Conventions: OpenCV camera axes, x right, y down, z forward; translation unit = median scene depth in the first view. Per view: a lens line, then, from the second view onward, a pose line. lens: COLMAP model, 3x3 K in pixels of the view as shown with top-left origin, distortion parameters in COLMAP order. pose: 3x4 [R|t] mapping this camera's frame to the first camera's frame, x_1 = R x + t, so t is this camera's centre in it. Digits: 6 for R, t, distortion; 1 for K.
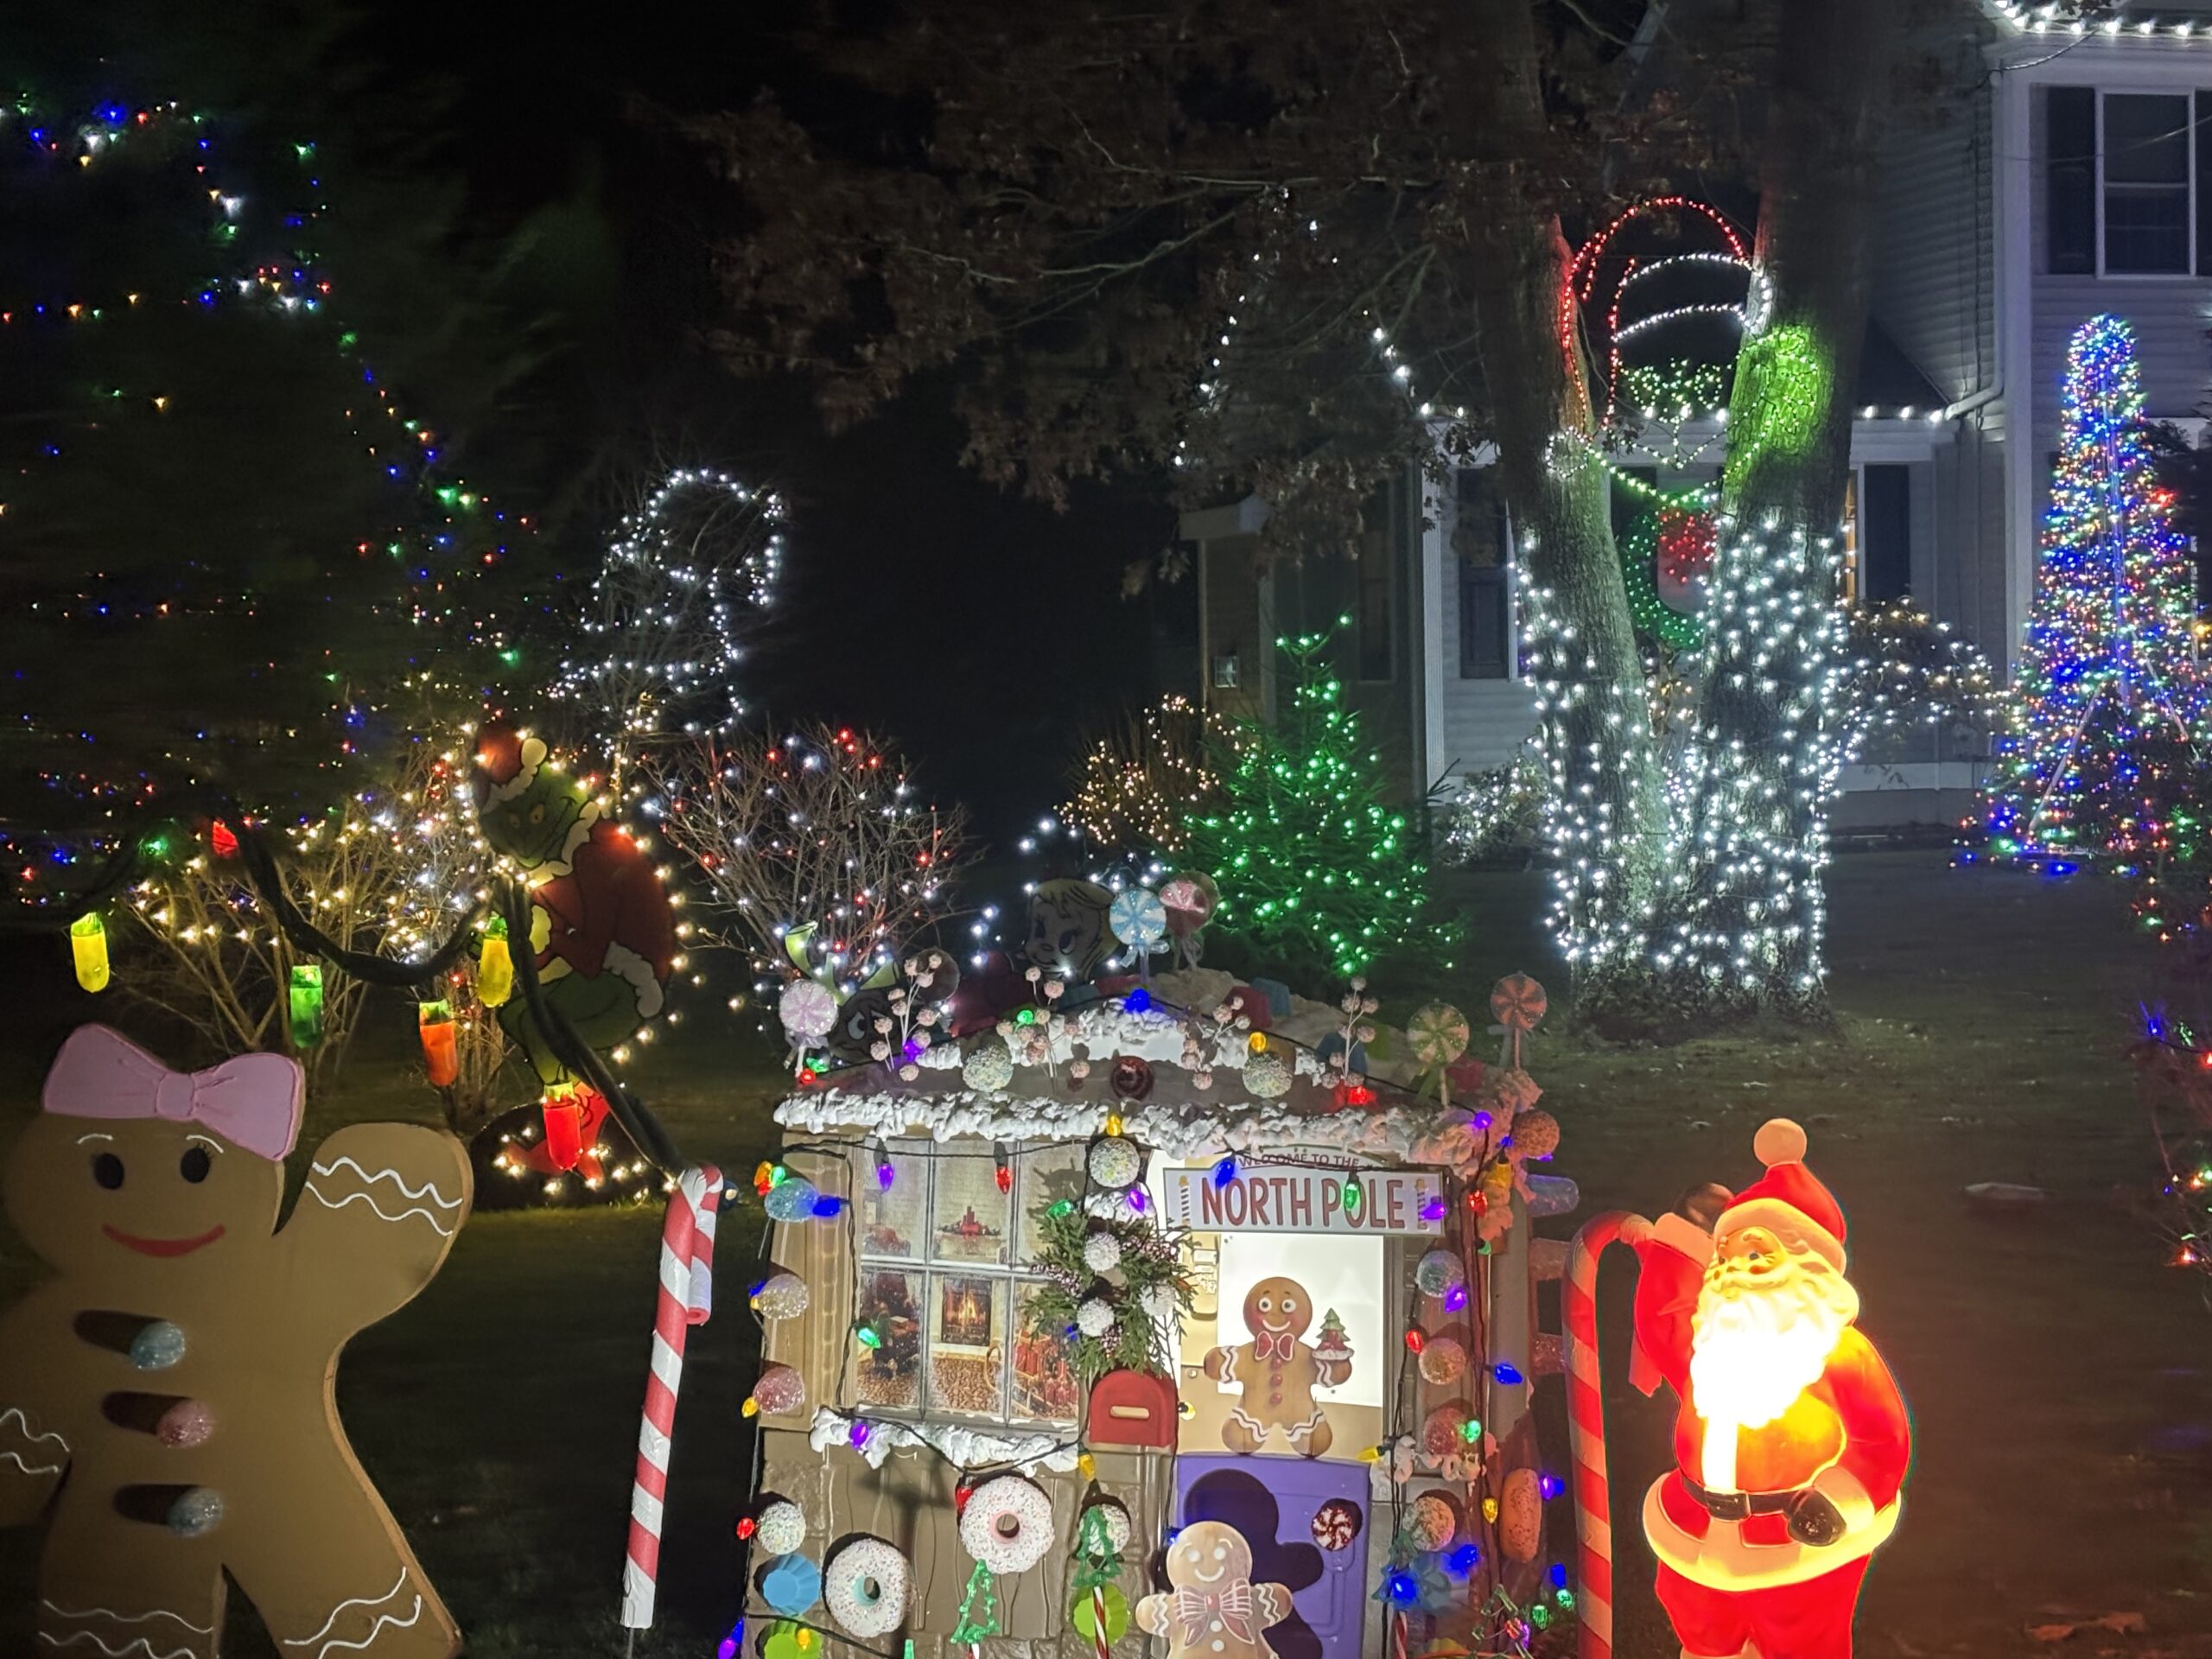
lens RADIAL K [[3814.5, 0, 1109.6], [0, 3814.5, 826.2], [0, 0, 1]] dist [0.251891, 0.000000]
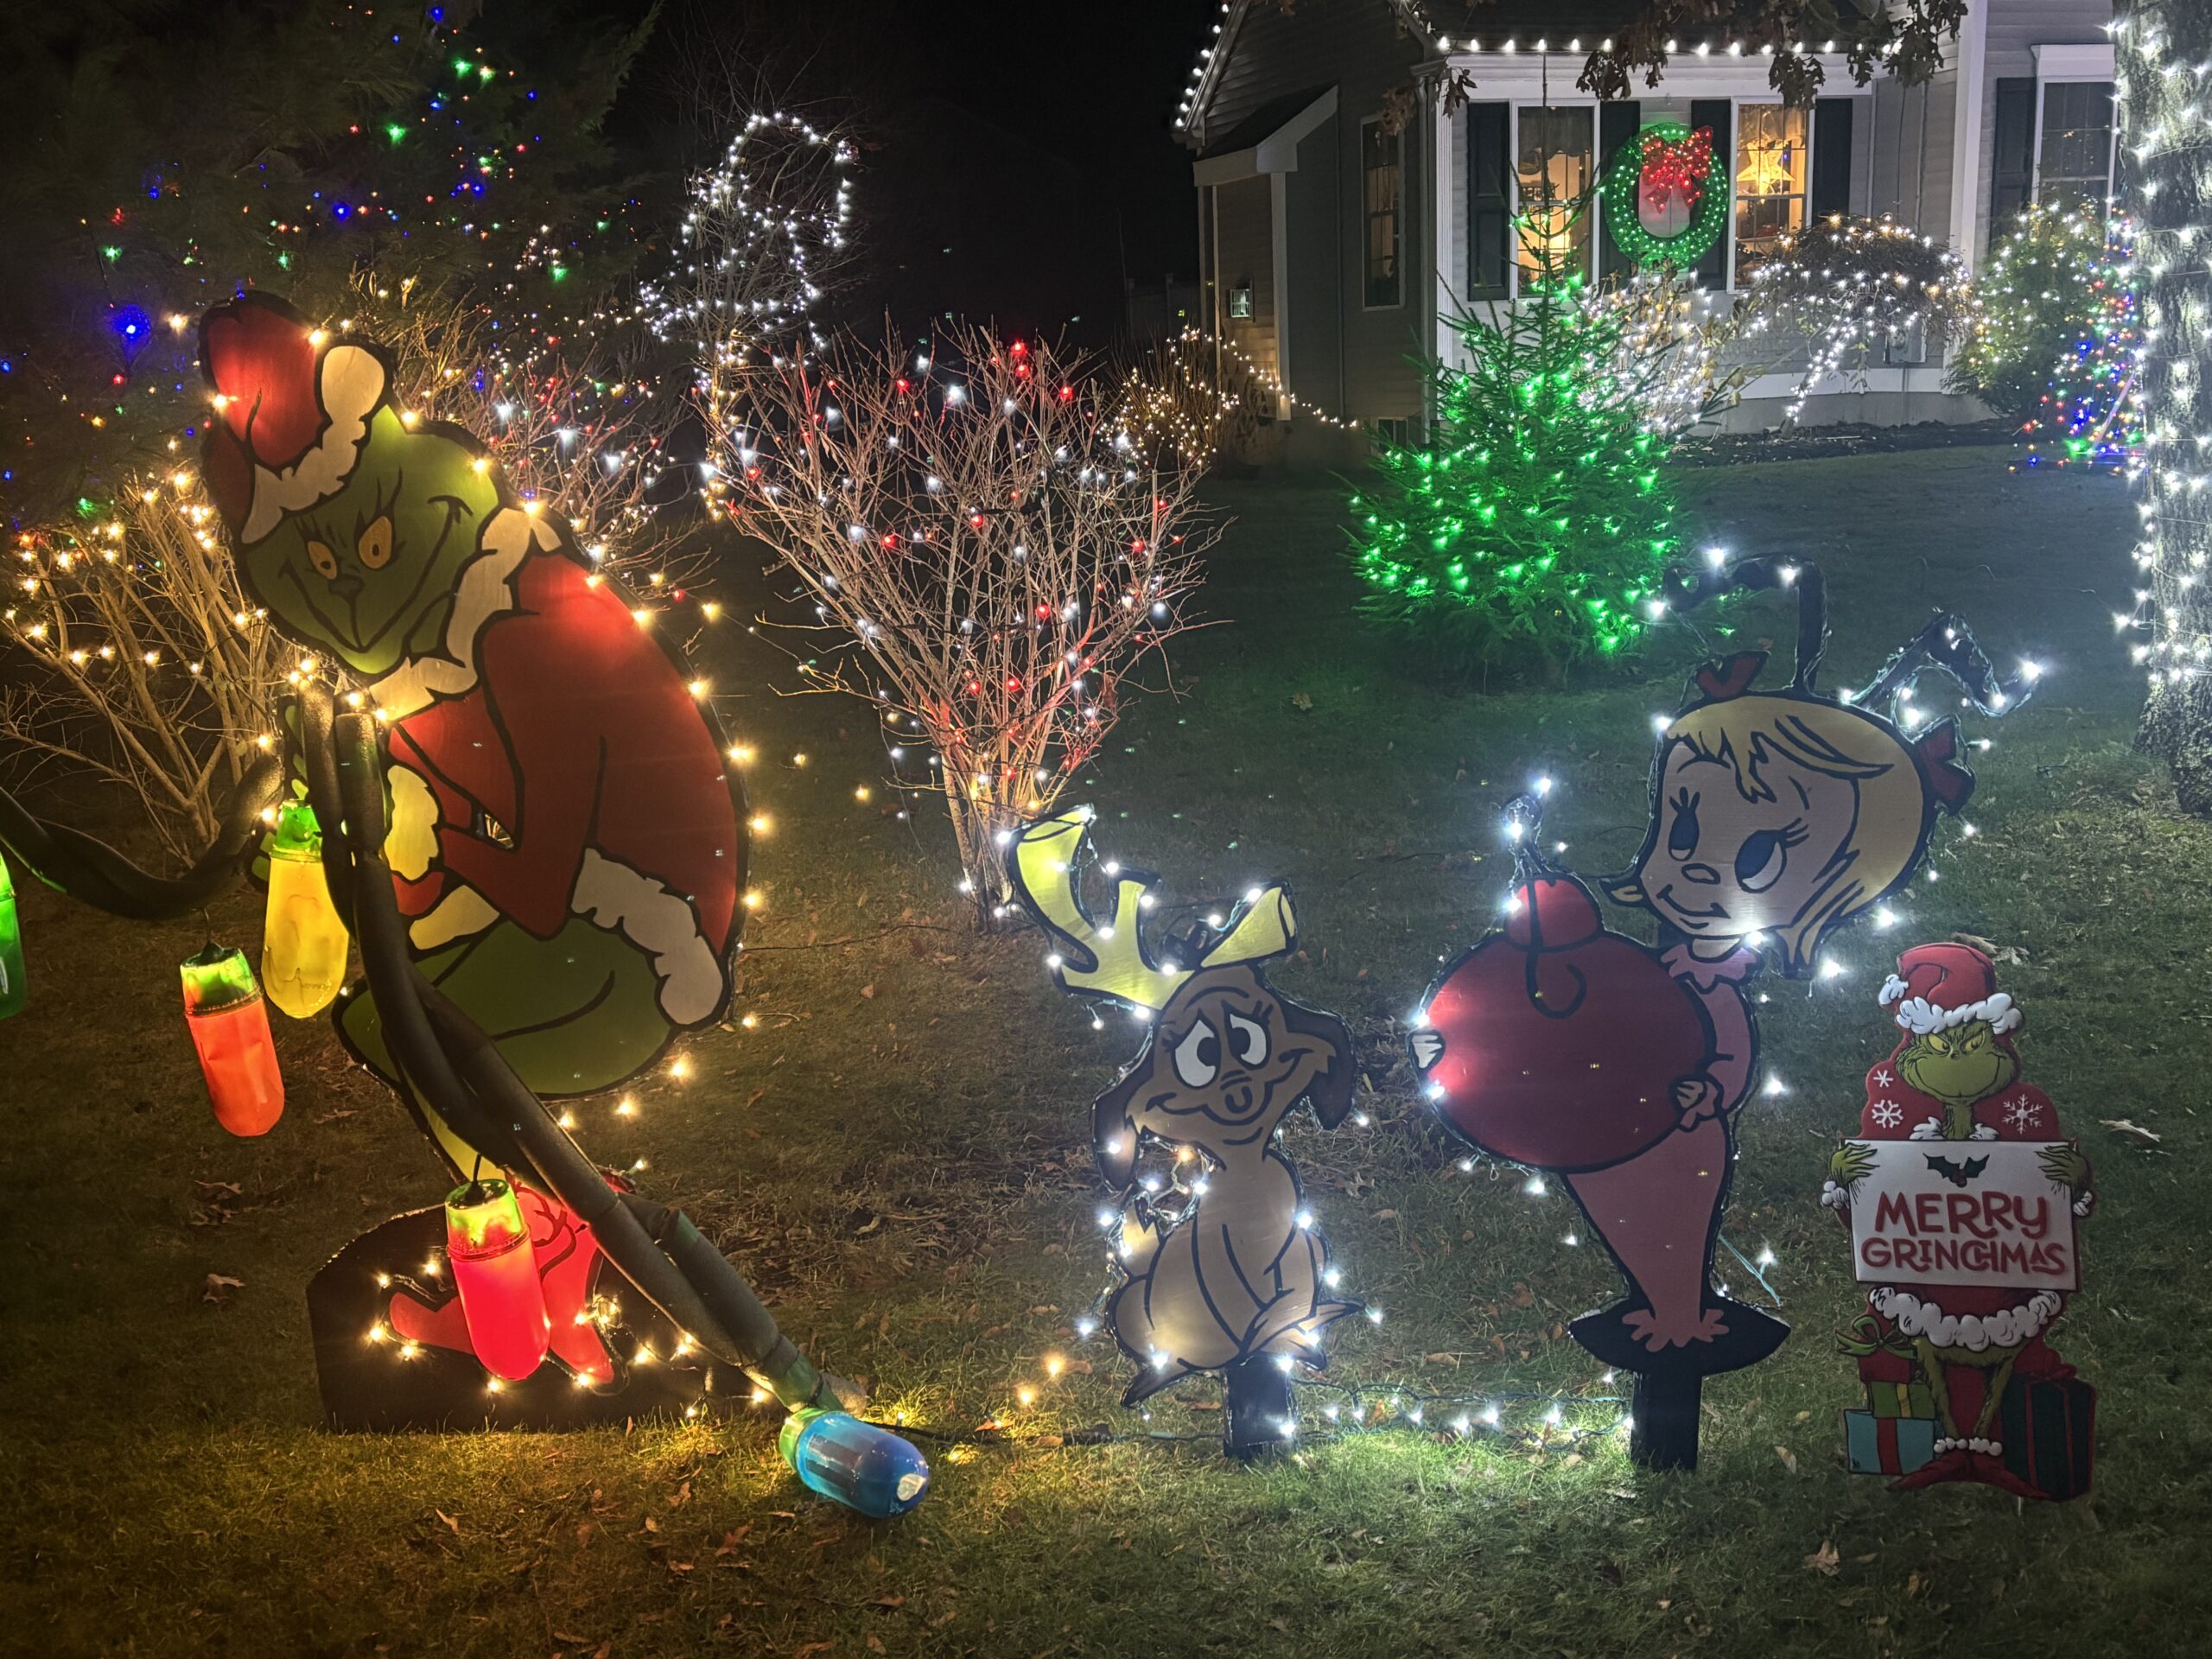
lens RADIAL K [[2191.8, 0, 1116.3], [0, 2191.8, 875.2], [0, 0, 1]] dist [0.055974, 0.000000]
pose [[0.999108, -0.027244, 0.032252, -0.080904], [0.020220, 0.979394, 0.200945, -0.013746], [-0.037062, -0.200114, 0.979071, 0.766501]]
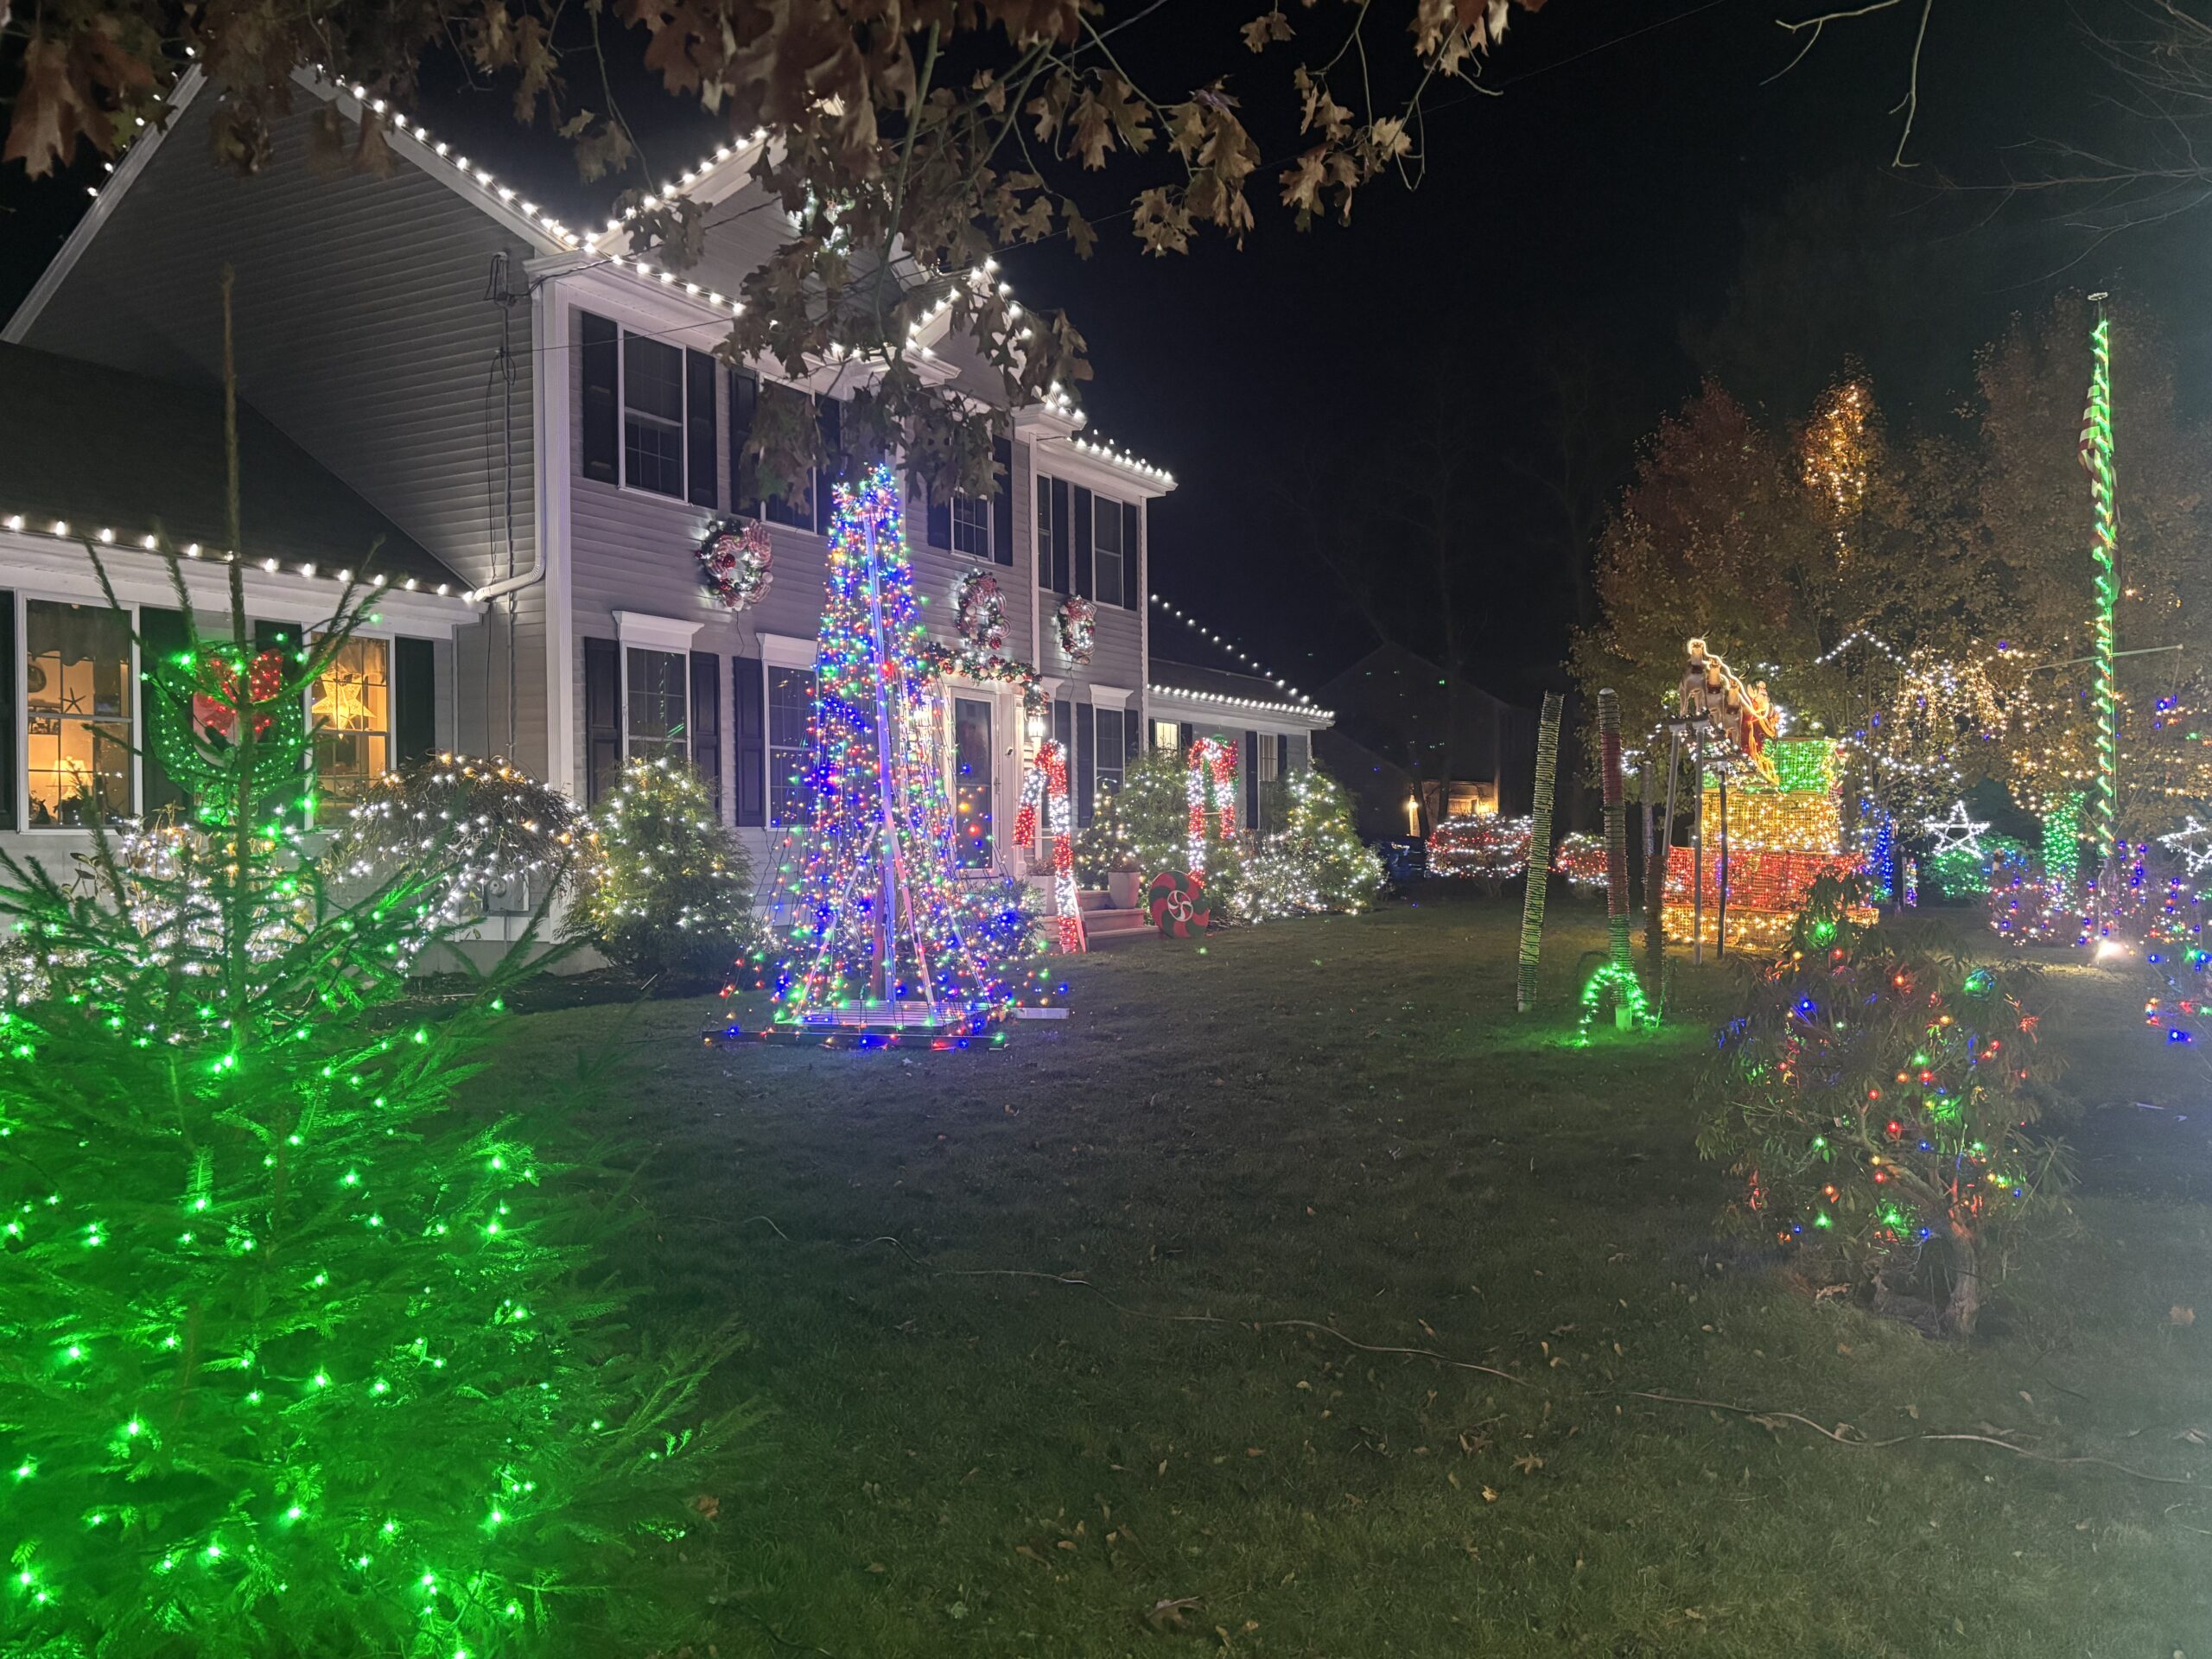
lens RADIAL K [[1702.6, 0, 1114.0], [0, 1702.6, 835.4], [0, 0, 1]] dist [0.017344, -0.016150]
pose [[0.699399, 0.012183, 0.714628, -0.000396], [0.021795, 0.999026, -0.038362, -0.038936], [-0.714399, 0.042405, 0.698452, 1.236140]]
